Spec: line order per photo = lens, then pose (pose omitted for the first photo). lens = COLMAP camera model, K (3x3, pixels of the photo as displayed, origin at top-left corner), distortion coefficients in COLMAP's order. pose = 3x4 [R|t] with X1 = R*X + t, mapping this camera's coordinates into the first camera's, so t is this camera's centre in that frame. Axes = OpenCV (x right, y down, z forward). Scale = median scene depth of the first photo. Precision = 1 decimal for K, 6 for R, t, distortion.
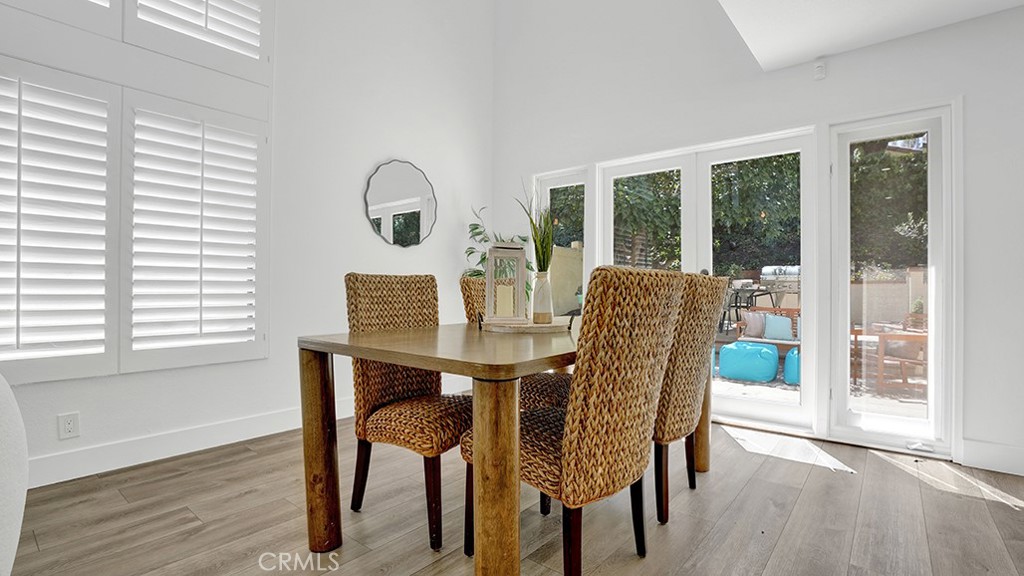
lens RADIAL K [[483.3, 0, 516.1], [0, 483.3, 284.6], [0, 0, 1]] dist [-0.050504, 0.016424]
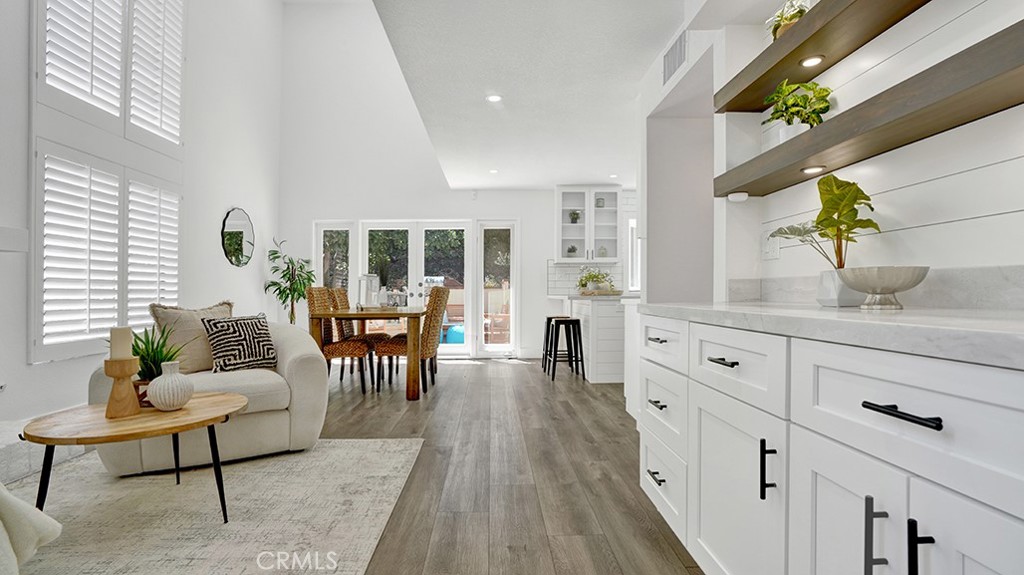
lens RADIAL K [[483.3, 0, 516.1], [0, 483.3, 284.1], [0, 0, 1]] dist [-0.050504, 0.016424]
pose [[0.745800, 0.003478, 0.666160, -0.782223], [0.005142, 0.999927, -0.010977, -0.003026], [-0.666150, 0.011612, 0.745728, -0.901663]]
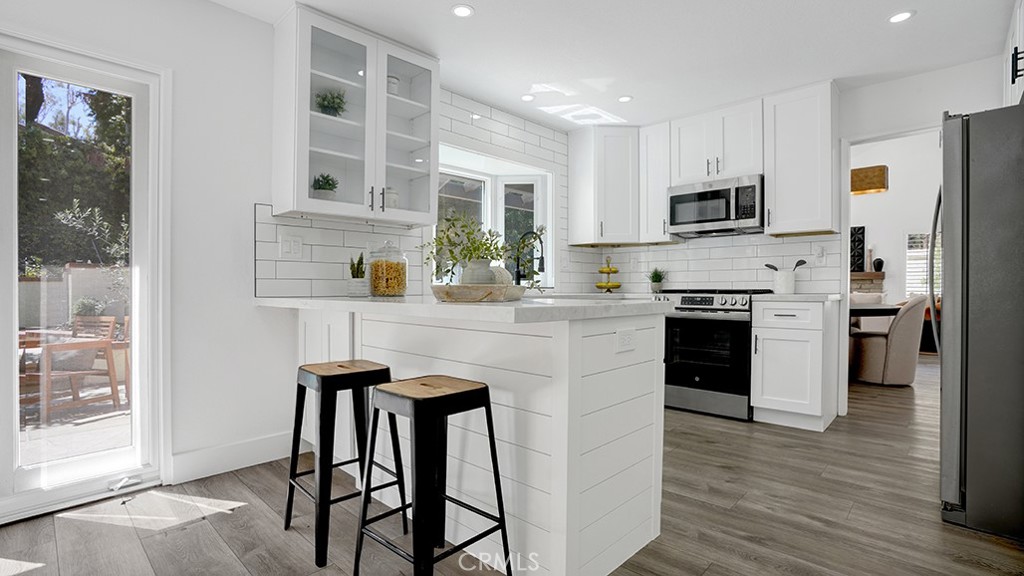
lens RADIAL K [[483.3, 0, 516.1], [0, 483.3, 284.6], [0, 0, 1]] dist [-0.050504, 0.016424]
pose [[0.089231, -0.004366, 0.996001, 0.117111], [-0.000859, 0.999990, 0.004460, -0.000715], [-0.996011, -0.001253, 0.089227, 0.255136]]
